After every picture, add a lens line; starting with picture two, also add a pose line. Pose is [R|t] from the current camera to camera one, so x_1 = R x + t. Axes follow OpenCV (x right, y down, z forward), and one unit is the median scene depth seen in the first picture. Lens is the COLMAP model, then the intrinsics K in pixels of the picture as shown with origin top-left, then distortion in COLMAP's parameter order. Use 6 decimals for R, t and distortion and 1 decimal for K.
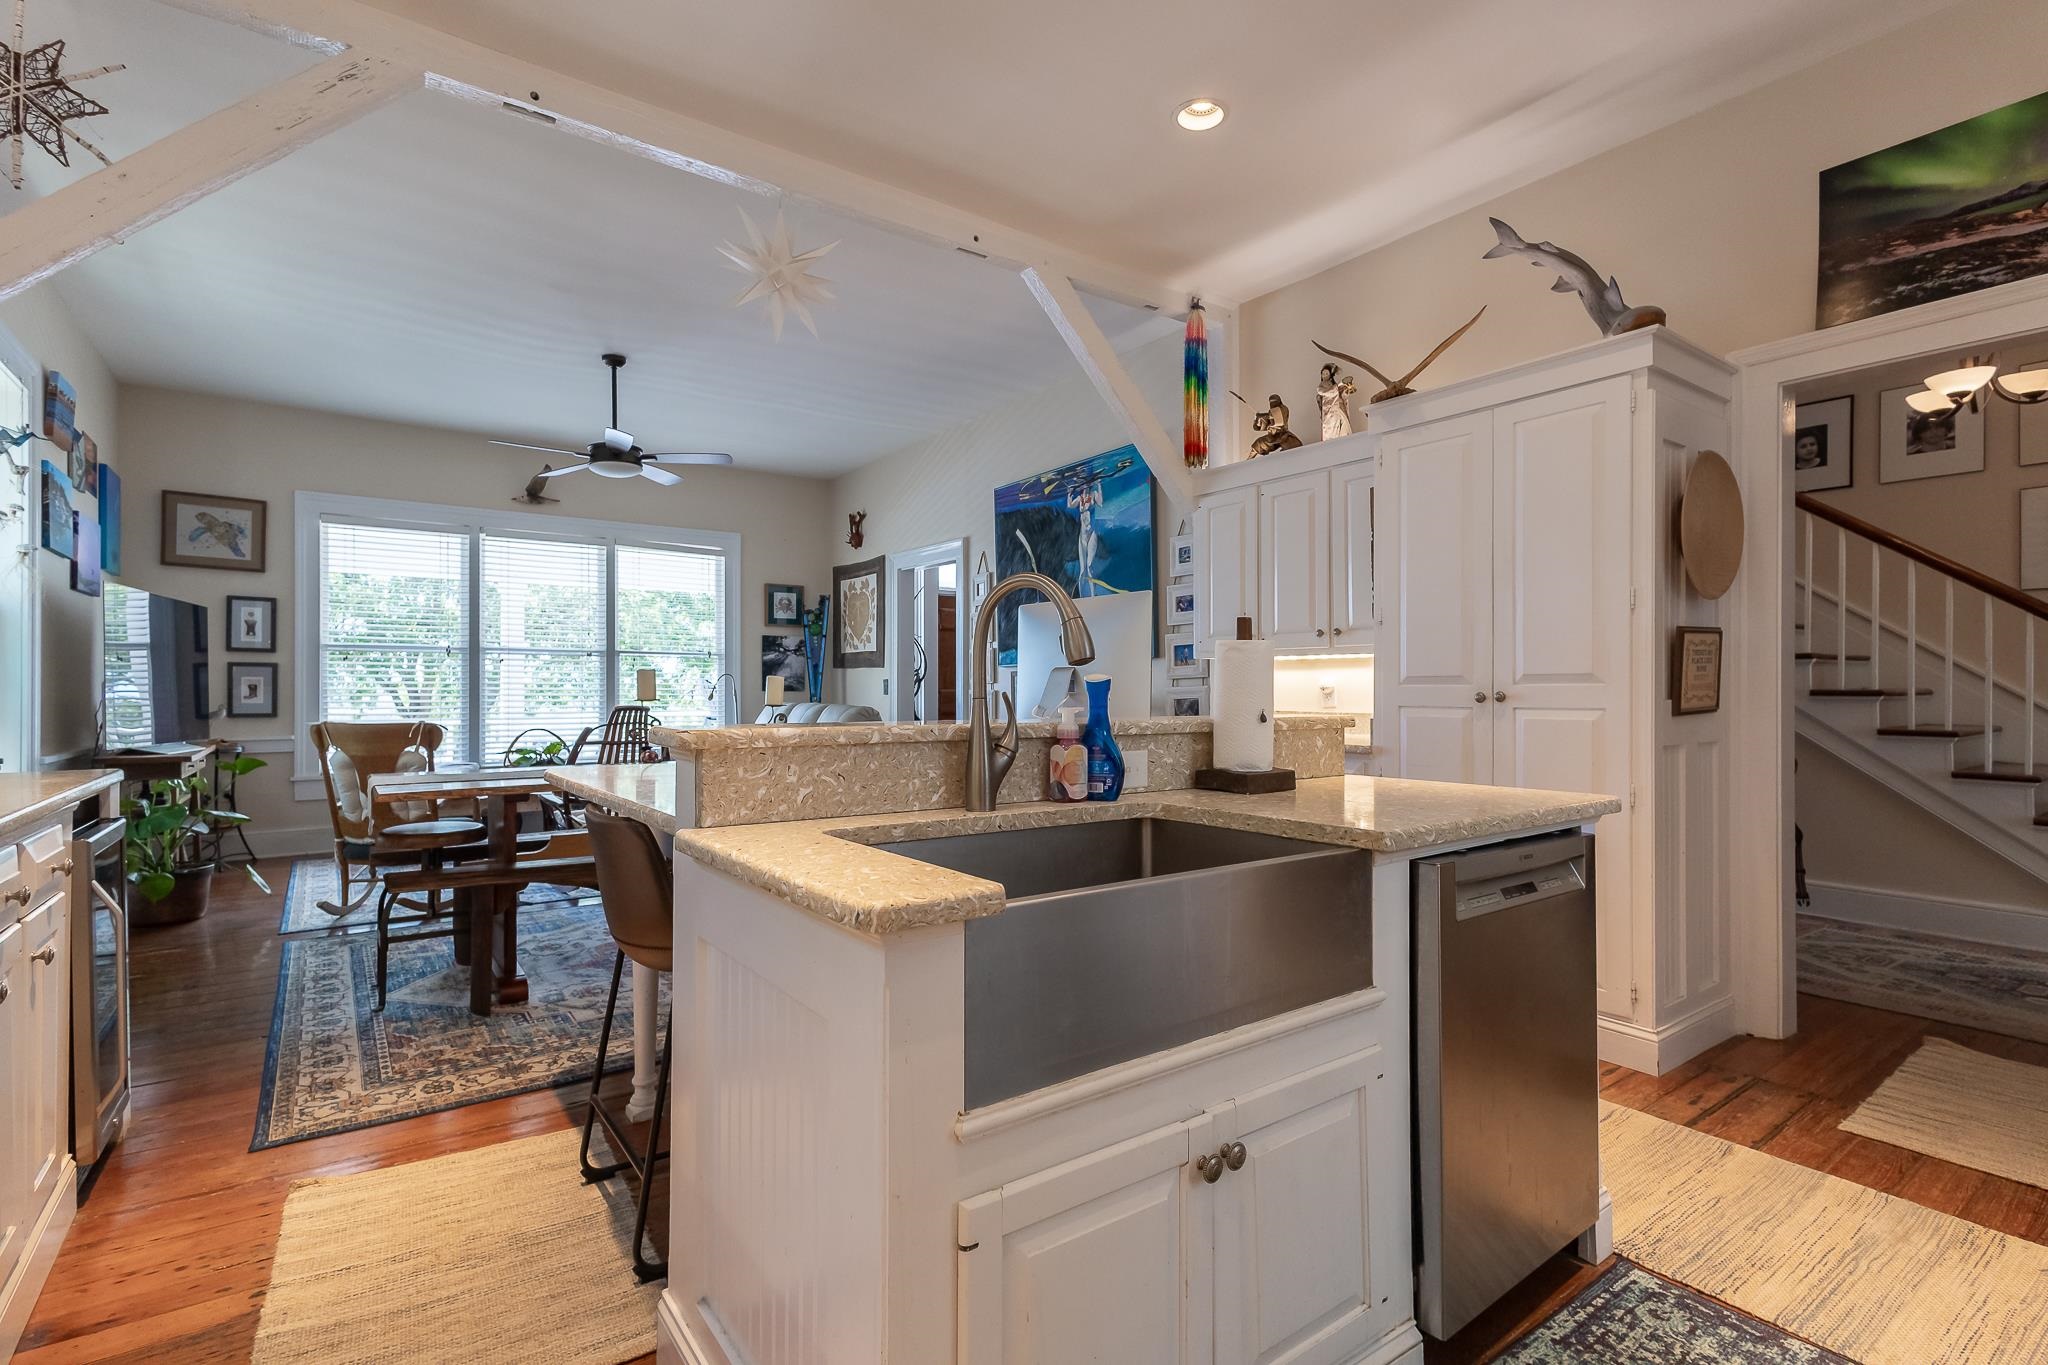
lens RADIAL K [[972.2, 0, 1024.0], [0, 972.2, 682.5], [0, 0, 1]] dist [-0.001641, -0.000333]
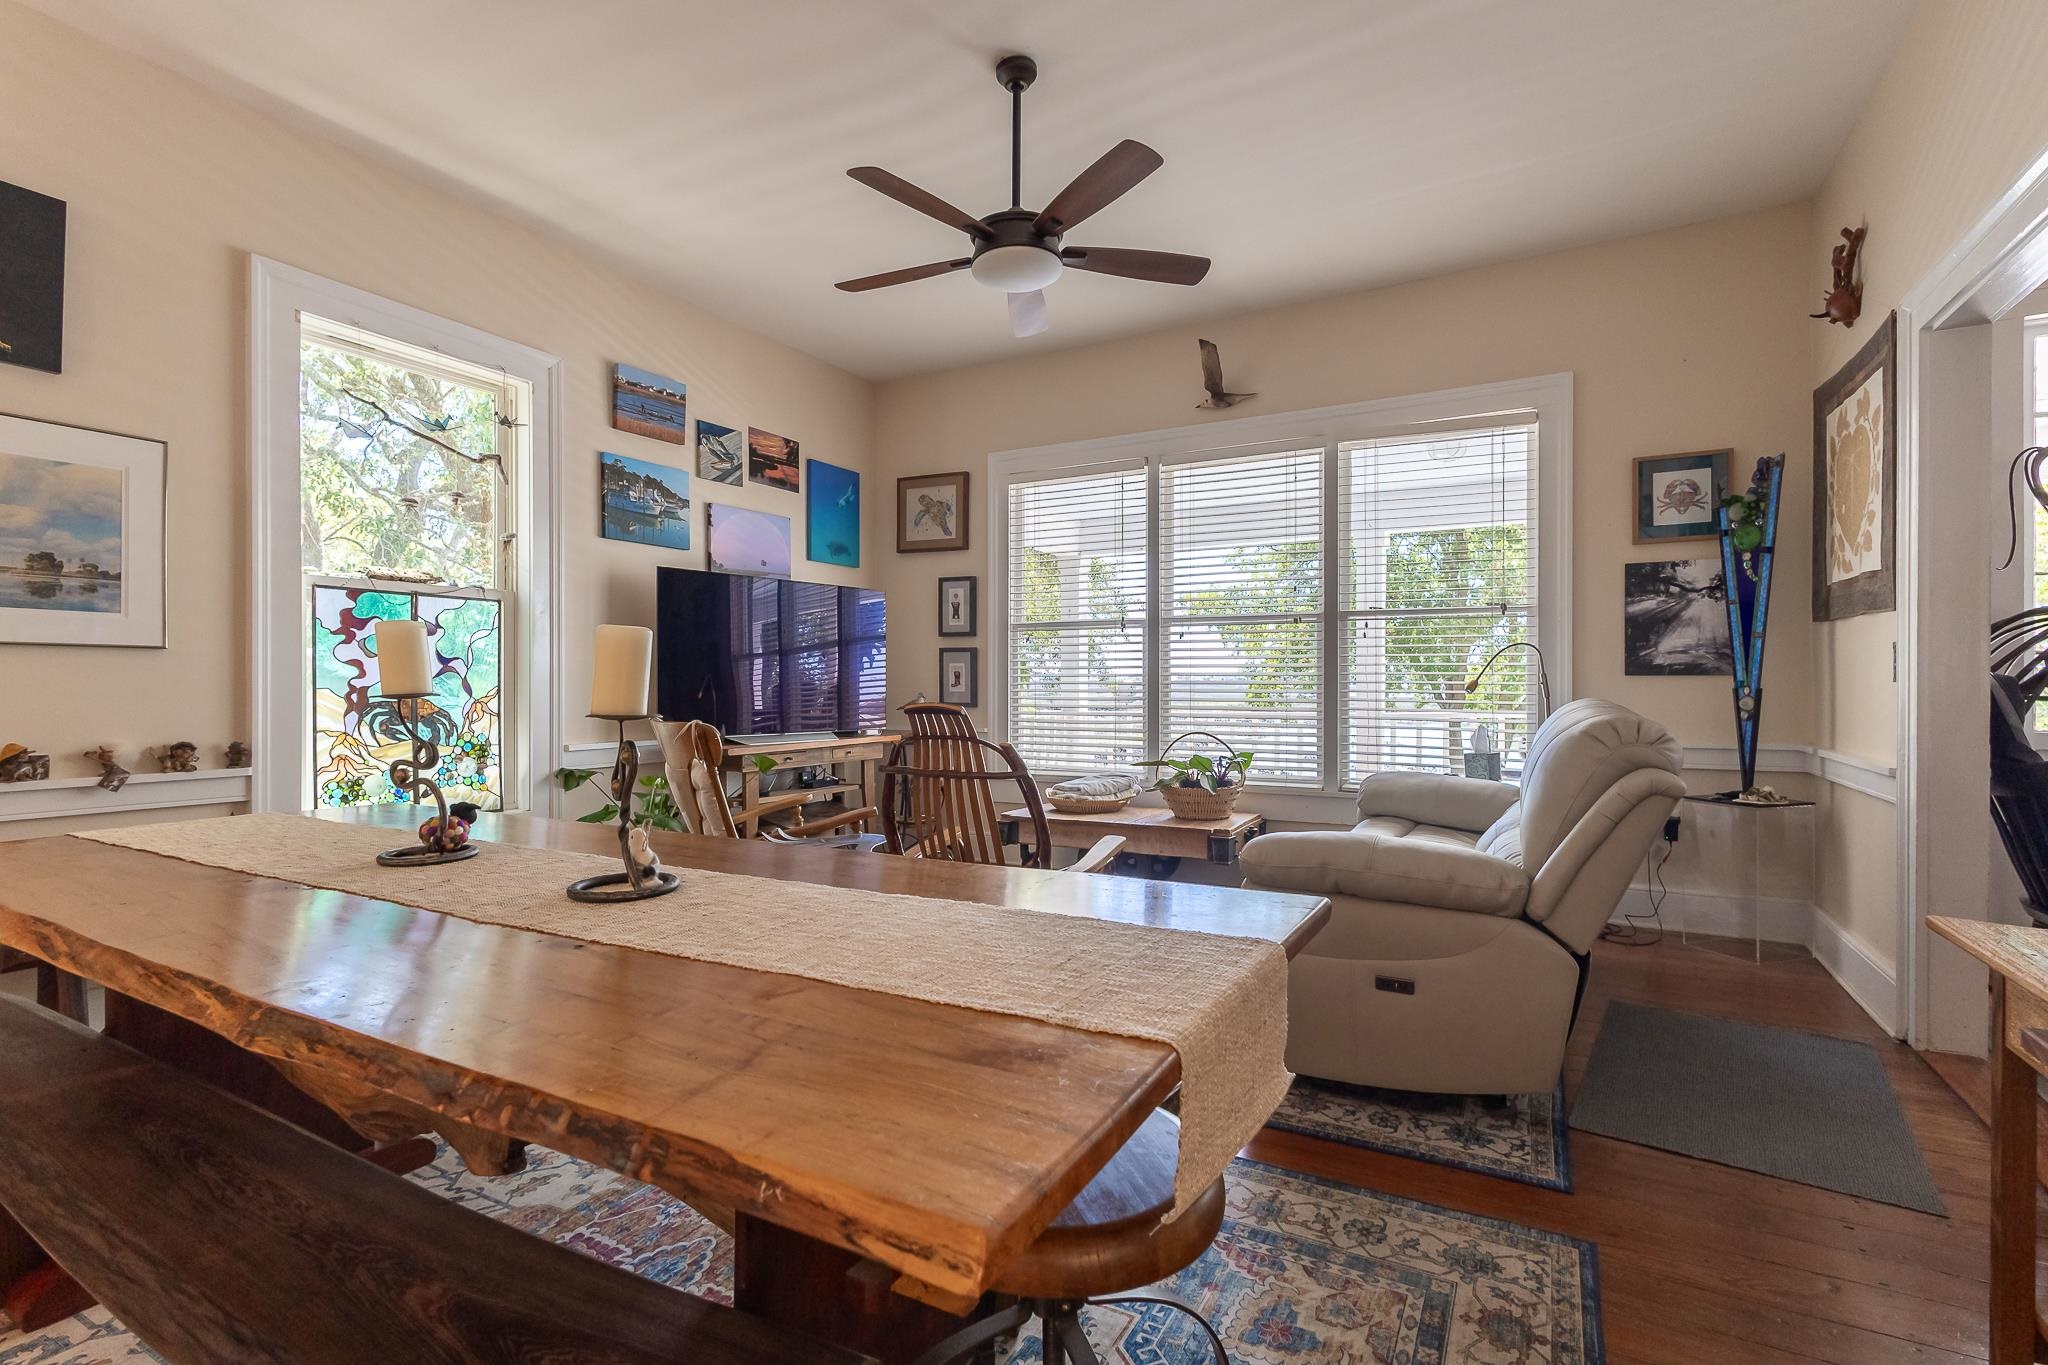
lens RADIAL K [[944.1, 0, 1015.7], [0, 944.1, 683.0], [0, 0, 1]] dist [-0.000431, -0.000274]
pose [[0.426981, 0.001448, -0.904259, 0.047189], [0.010996, 0.999916, 0.006794, 0.007786], [0.904194, -0.012844, 0.426929, 0.658720]]
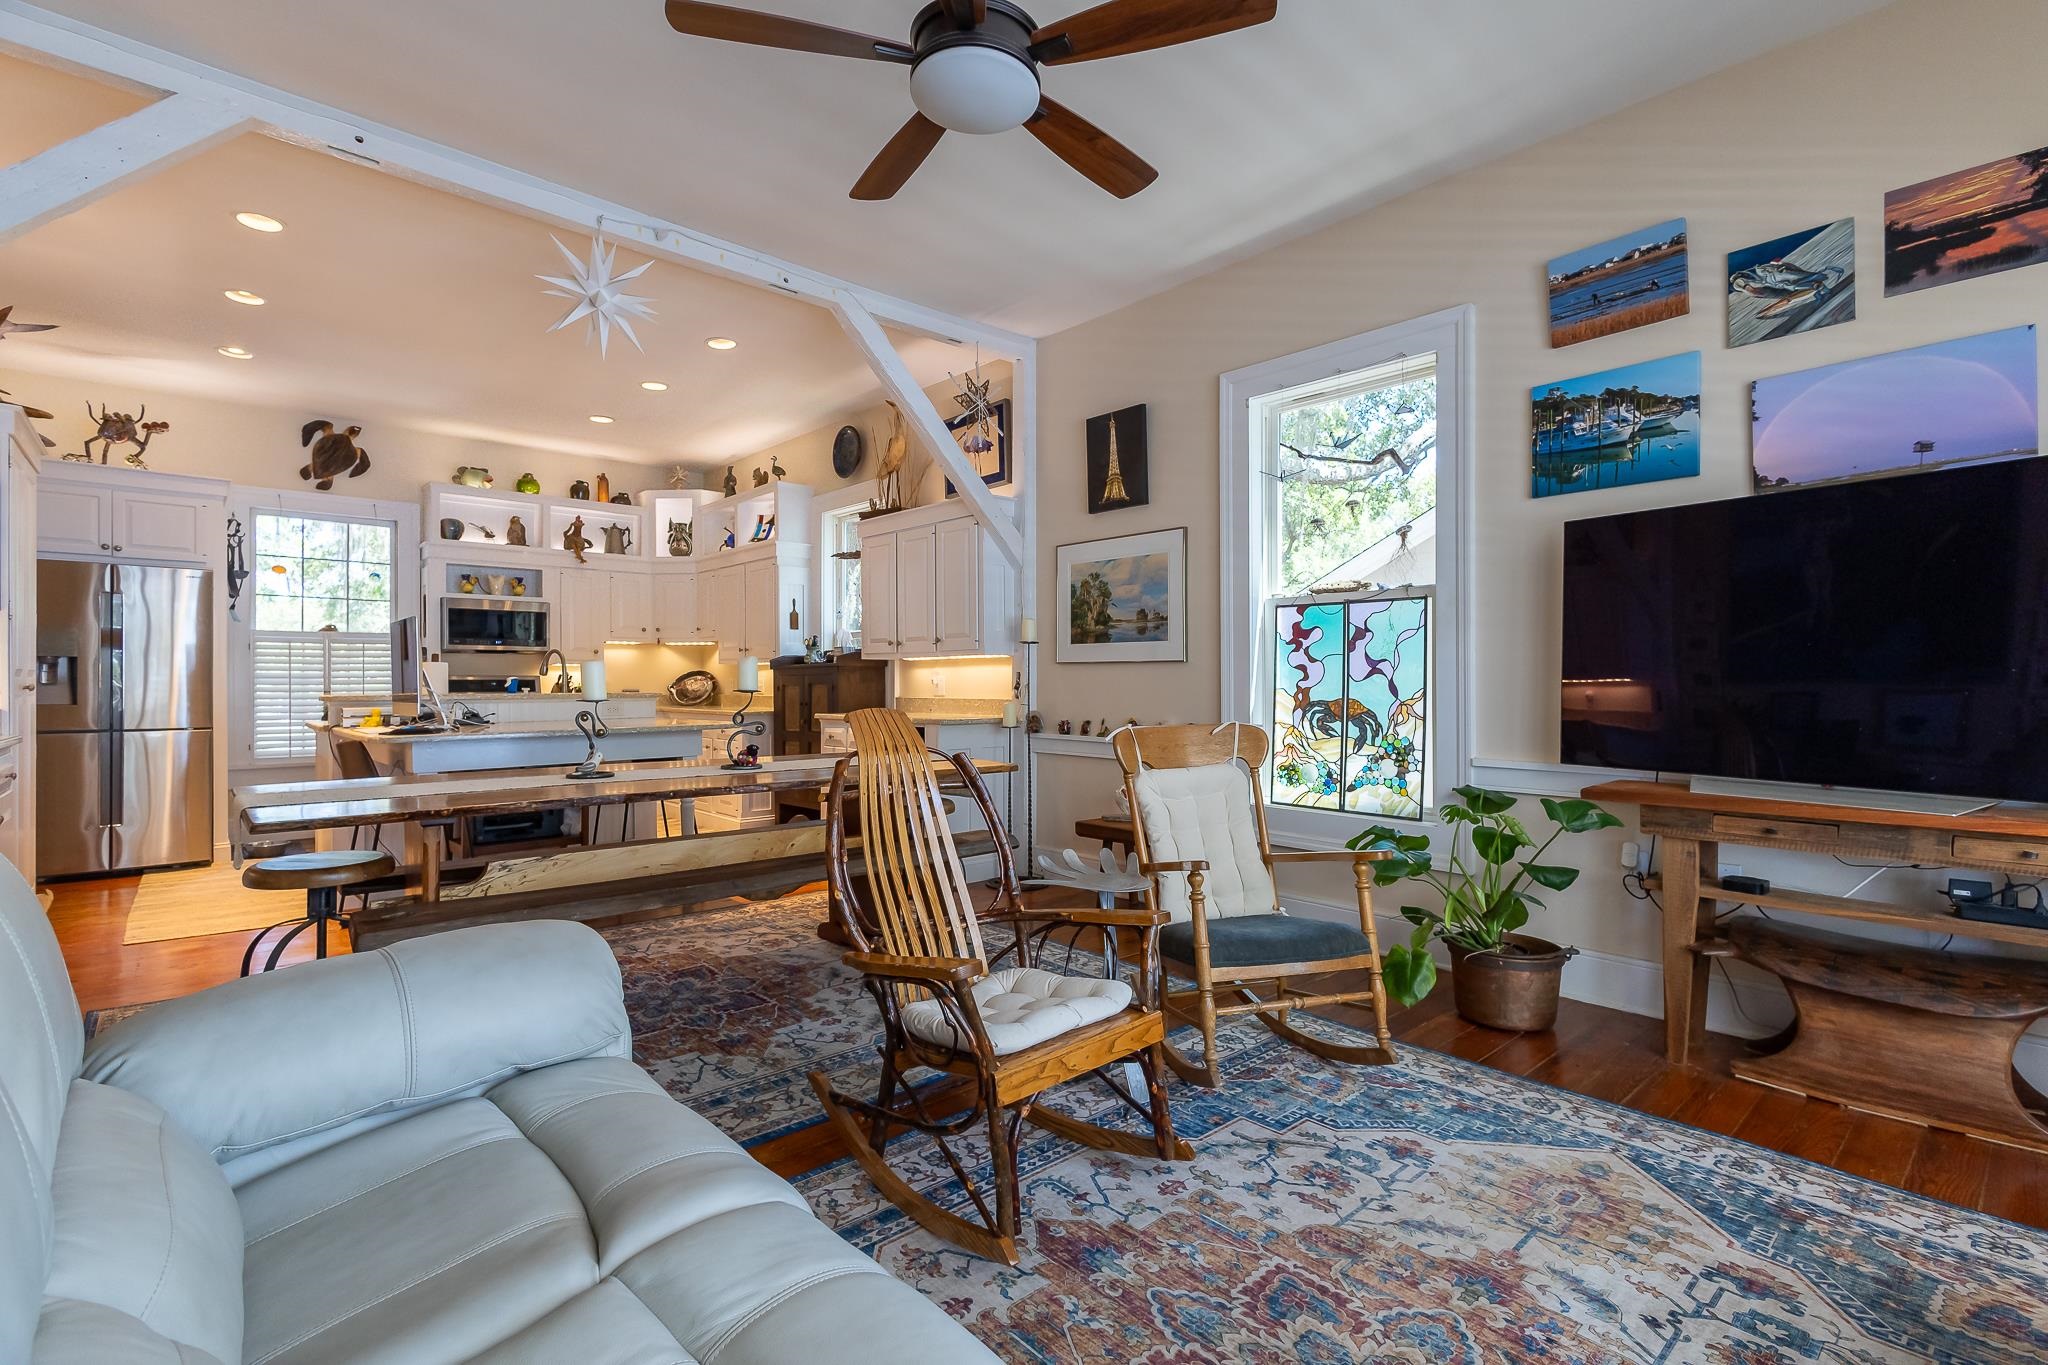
lens RADIAL K [[944.1, 0, 1015.7], [0, 944.1, 683.0], [0, 0, 1]] dist [-0.000431, -0.000274]
pose [[-0.994999, -0.000099, -0.099881, -0.352368], [0.001080, 0.999930, -0.011751, 0.013746], [0.099875, -0.011800, -0.994930, 1.174563]]
